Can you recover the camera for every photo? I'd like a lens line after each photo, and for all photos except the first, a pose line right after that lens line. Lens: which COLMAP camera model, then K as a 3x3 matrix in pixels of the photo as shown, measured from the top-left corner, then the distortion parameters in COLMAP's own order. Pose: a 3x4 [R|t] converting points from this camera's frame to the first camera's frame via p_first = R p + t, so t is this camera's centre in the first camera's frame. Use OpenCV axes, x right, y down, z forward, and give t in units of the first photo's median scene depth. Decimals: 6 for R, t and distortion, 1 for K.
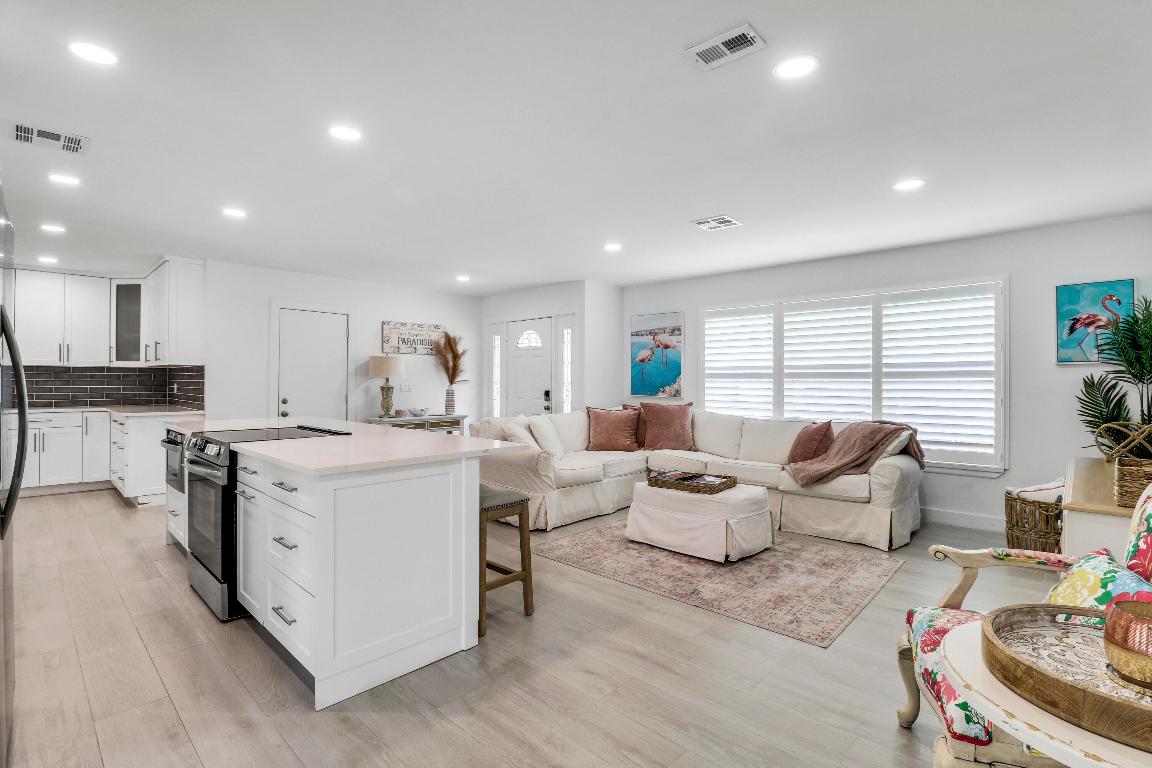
lens RADIAL K [[540.7, 0, 586.3], [0, 540.7, 381.3], [0, 0, 1]] dist [0.005578, -0.014050]
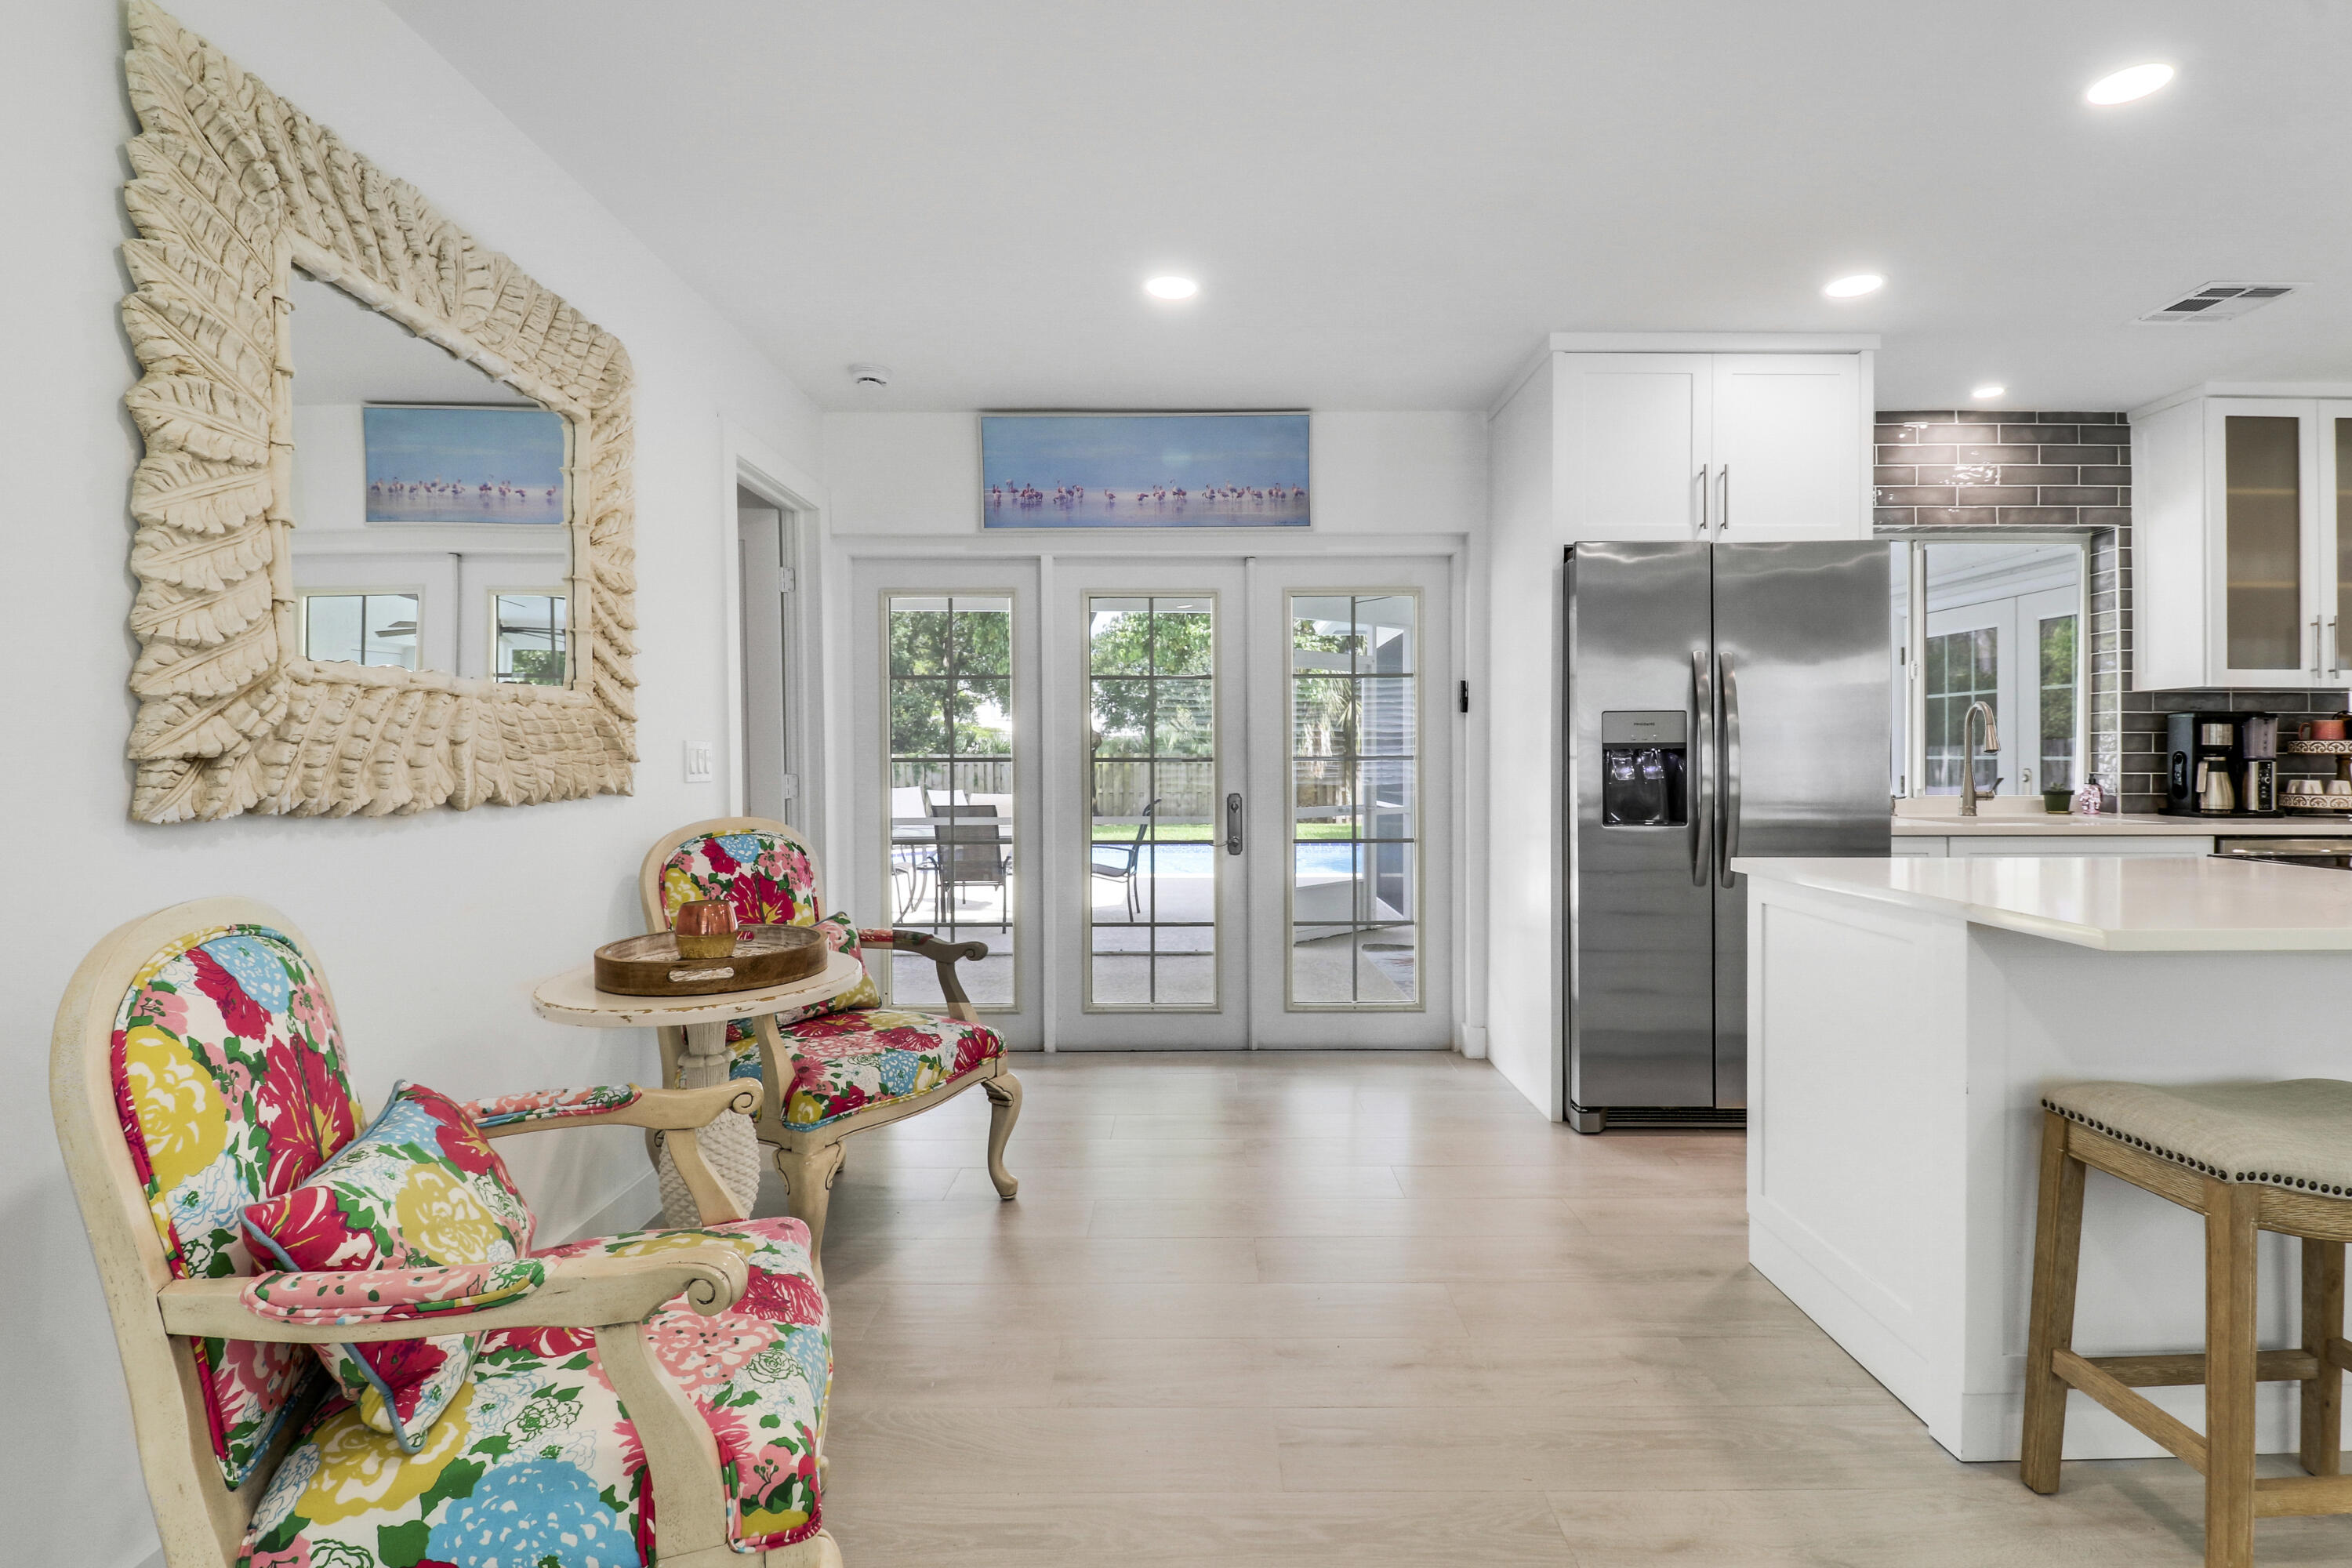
lens RADIAL K [[1103.9, 0, 1197.0], [0, 1103.9, 779.0], [0, 0, 1]] dist [0.005578, -0.014050]
pose [[-0.734890, 0.012595, -0.678069, 0.245517], [0.000345, 0.999834, 0.018197, 0.012912], [0.678186, 0.013139, -0.734773, 0.456037]]
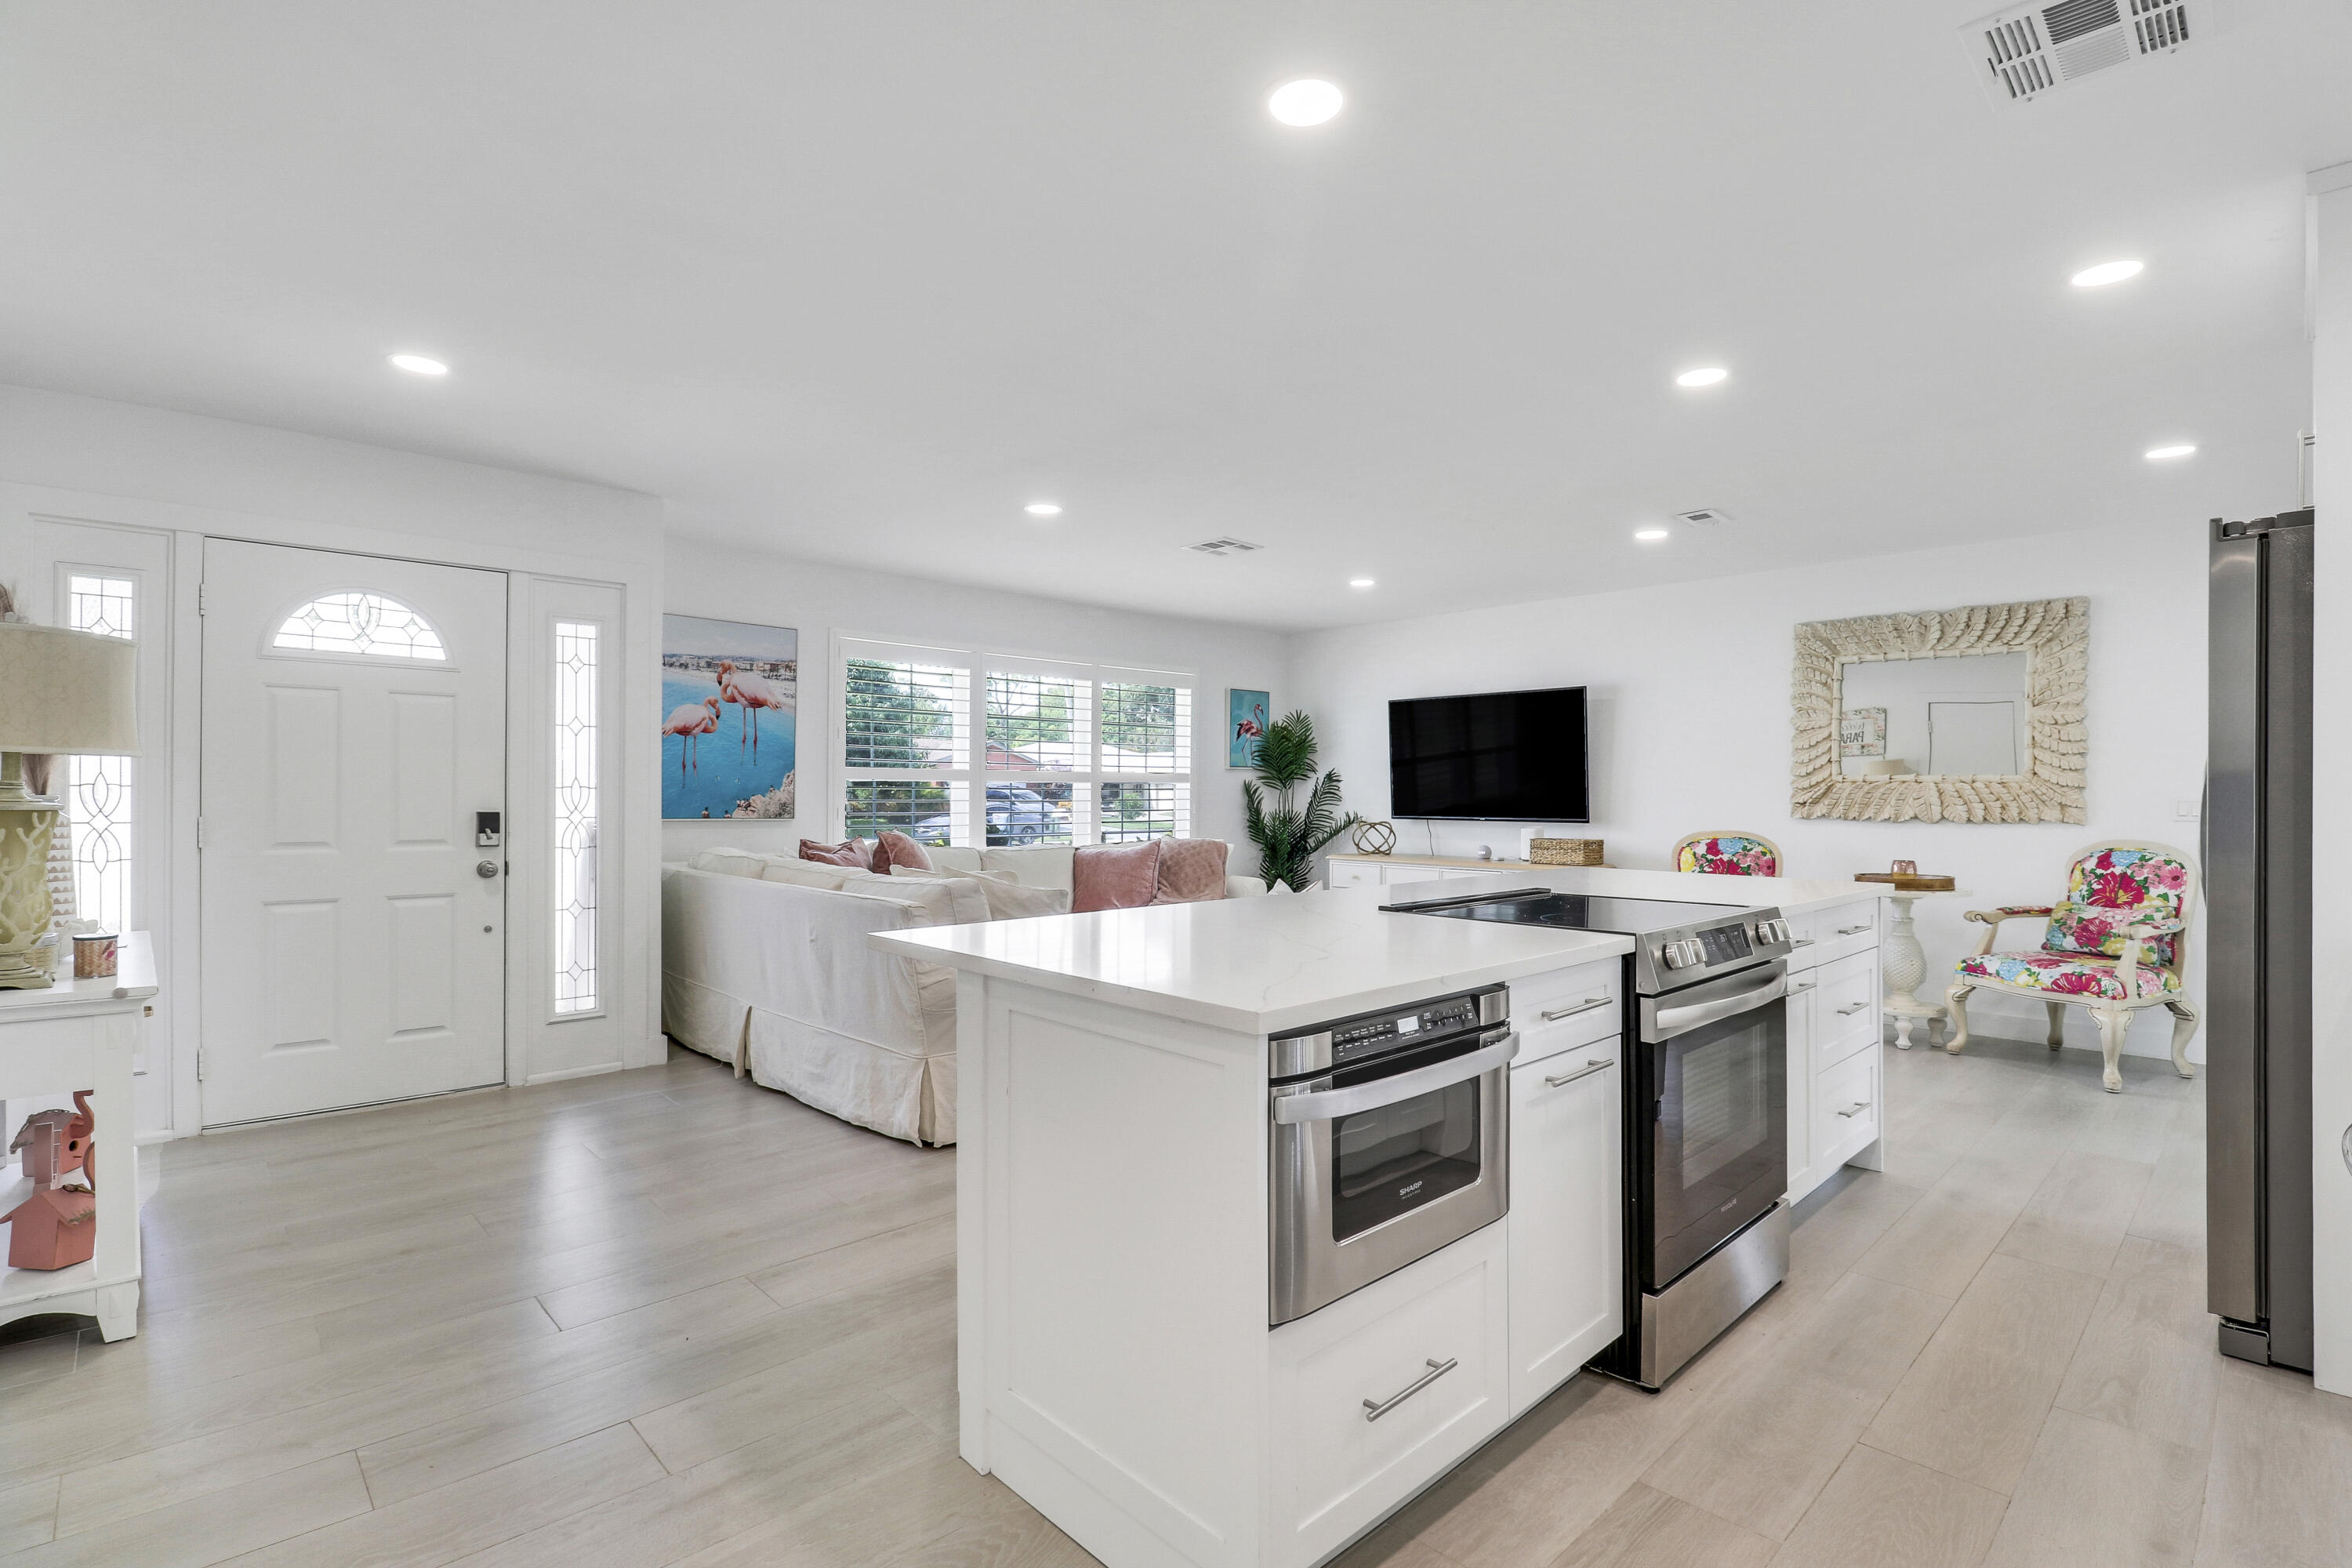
lens RADIAL K [[1103.9, 0, 1177.7], [0, 1103.9, 782.2], [0, 0, 1]] dist [0.005578, -0.014050]
pose [[0.066832, 0.006671, 0.997742, -0.704646], [-0.003659, 0.999973, -0.006441, 0.003088], [-0.997758, -0.003220, 0.066855, 0.611518]]
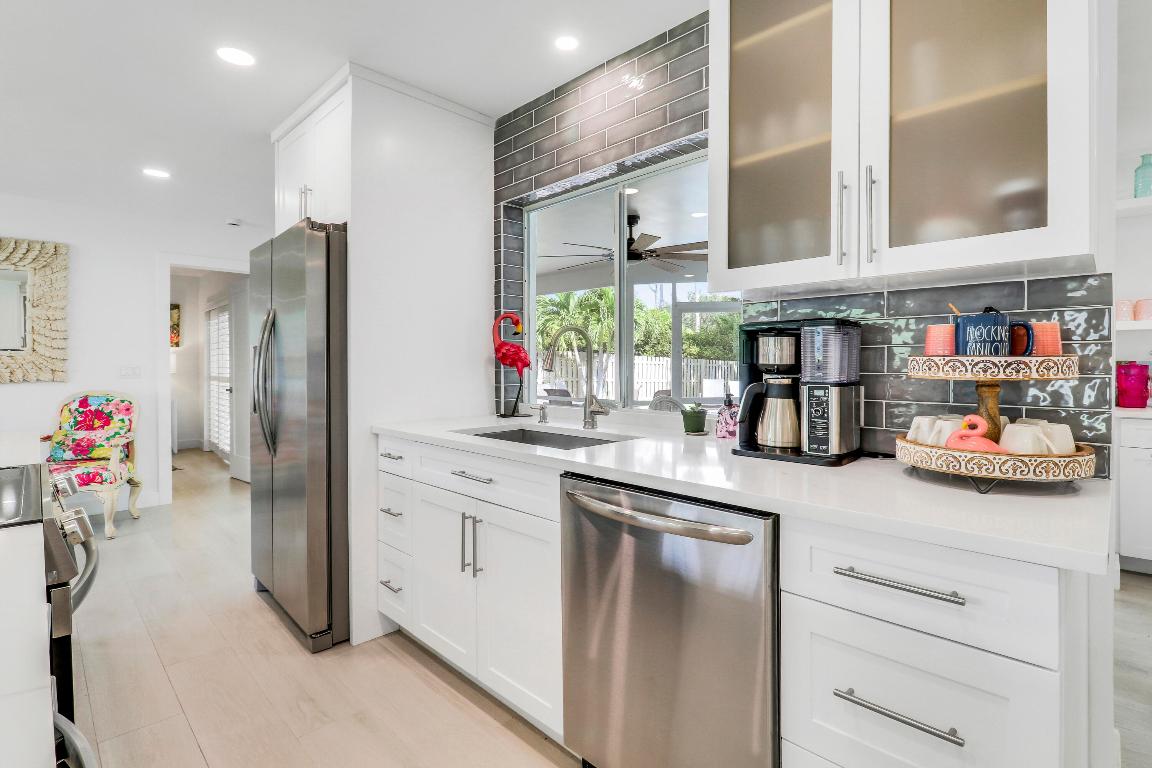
lens RADIAL K [[540.7, 0, 582.1], [0, 540.7, 364.9], [0, 0, 1]] dist [0.005578, -0.014050]
pose [[-0.999473, 0.000131, 0.032457, -0.501914], [0.000189, 0.999998, 0.001777, 0.004906], [-0.032456, 0.001782, -0.999472, 0.627958]]
